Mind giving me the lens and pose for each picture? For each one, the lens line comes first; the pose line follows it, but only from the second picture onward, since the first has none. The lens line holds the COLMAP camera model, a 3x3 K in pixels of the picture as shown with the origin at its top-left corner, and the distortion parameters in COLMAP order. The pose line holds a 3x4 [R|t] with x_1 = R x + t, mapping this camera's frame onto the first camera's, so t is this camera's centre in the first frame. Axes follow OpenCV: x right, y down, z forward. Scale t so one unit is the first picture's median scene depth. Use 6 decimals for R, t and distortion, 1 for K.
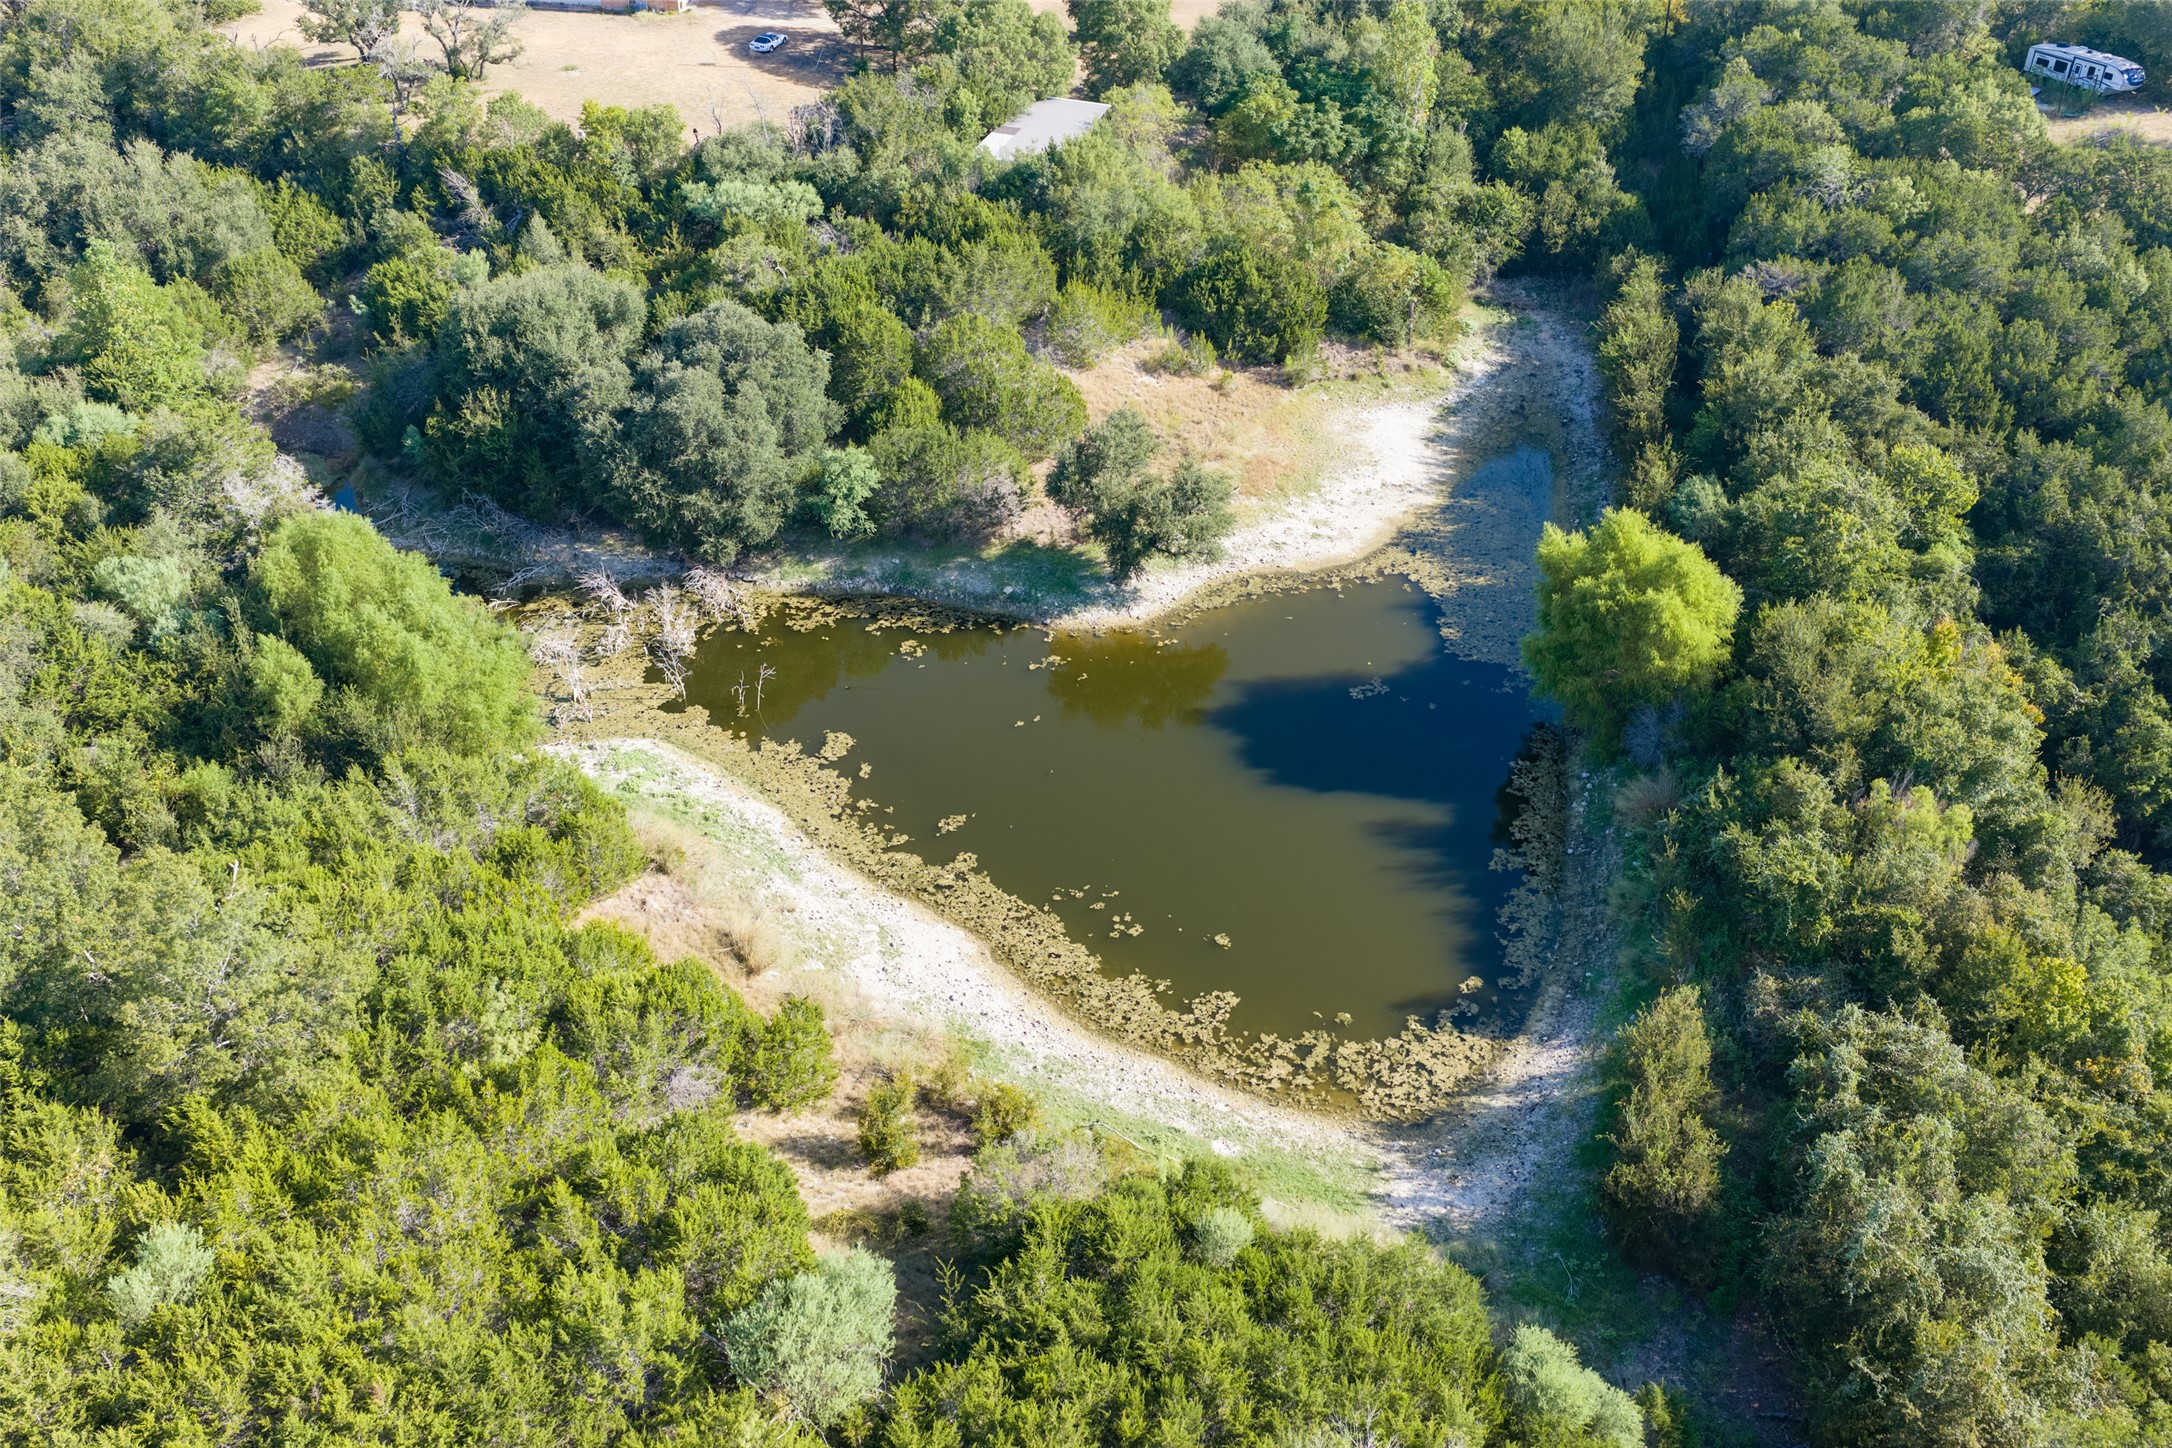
lens RADIAL K [[1730.2, 0, 1086.0], [0, 1730.2, 724.0], [0, 0, 1]] dist [0.008598, 0.000610]
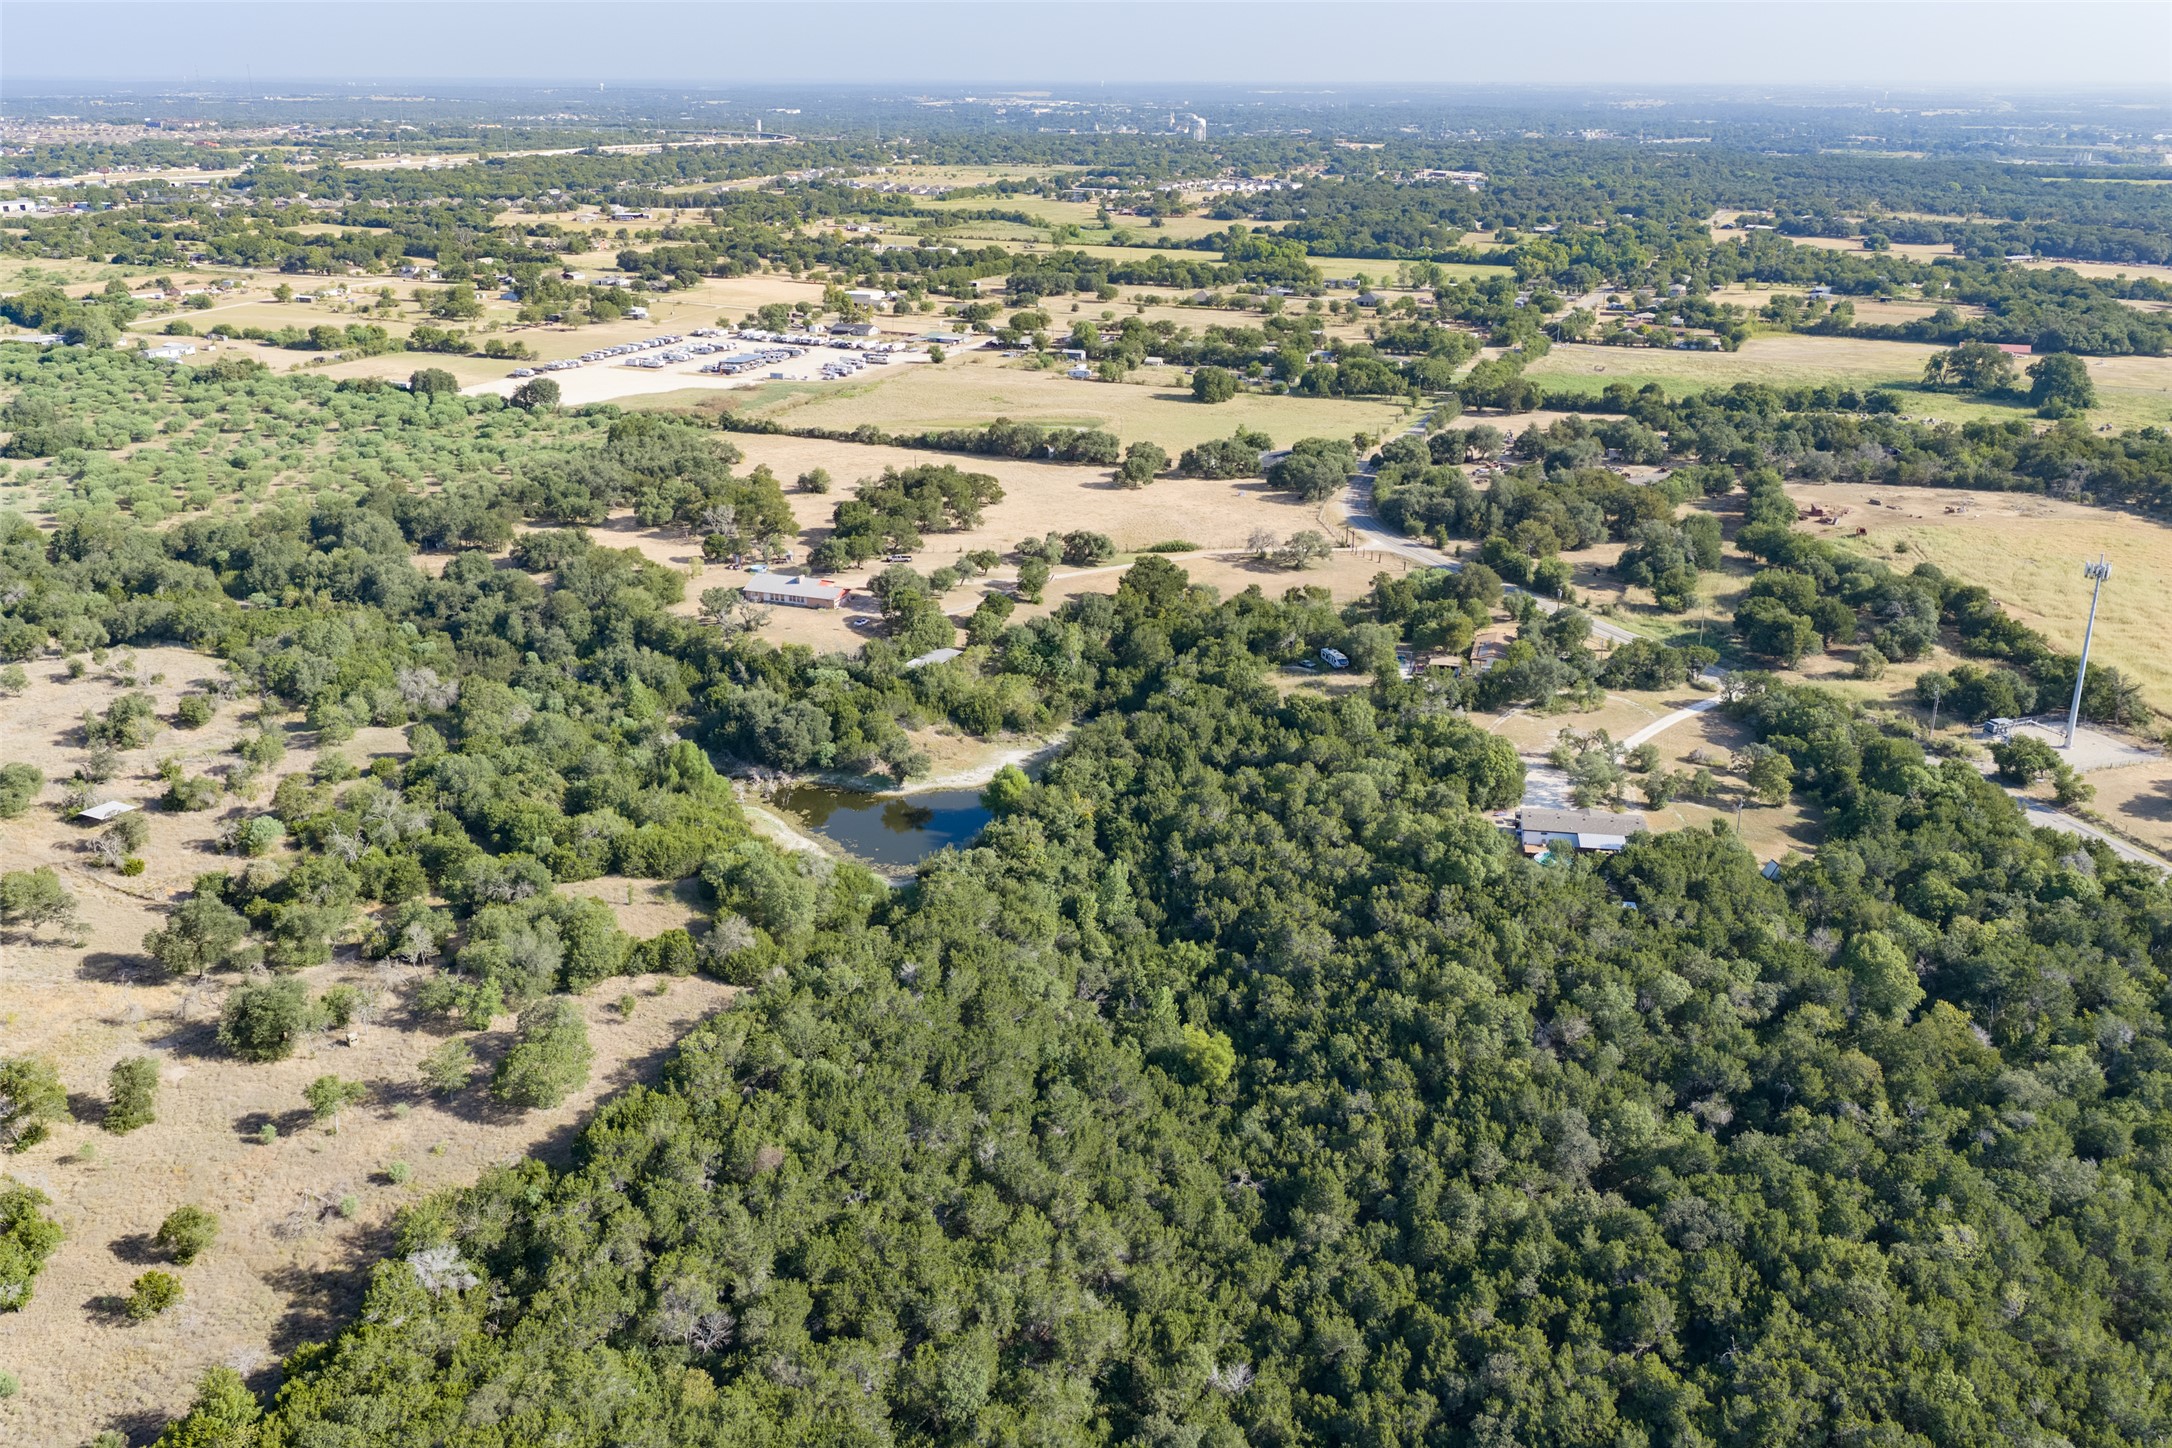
lens RADIAL K [[1803.6, 0, 1091.5], [0, 1803.6, 727.3], [0, 0, 1]] dist [0.010181, -0.010738]
pose [[0.982727, 0.062018, -0.174360, 0.870305], [-0.109104, 0.955182, -0.275181, 0.646102], [0.149479, 0.289451, 0.945449, -2.024977]]
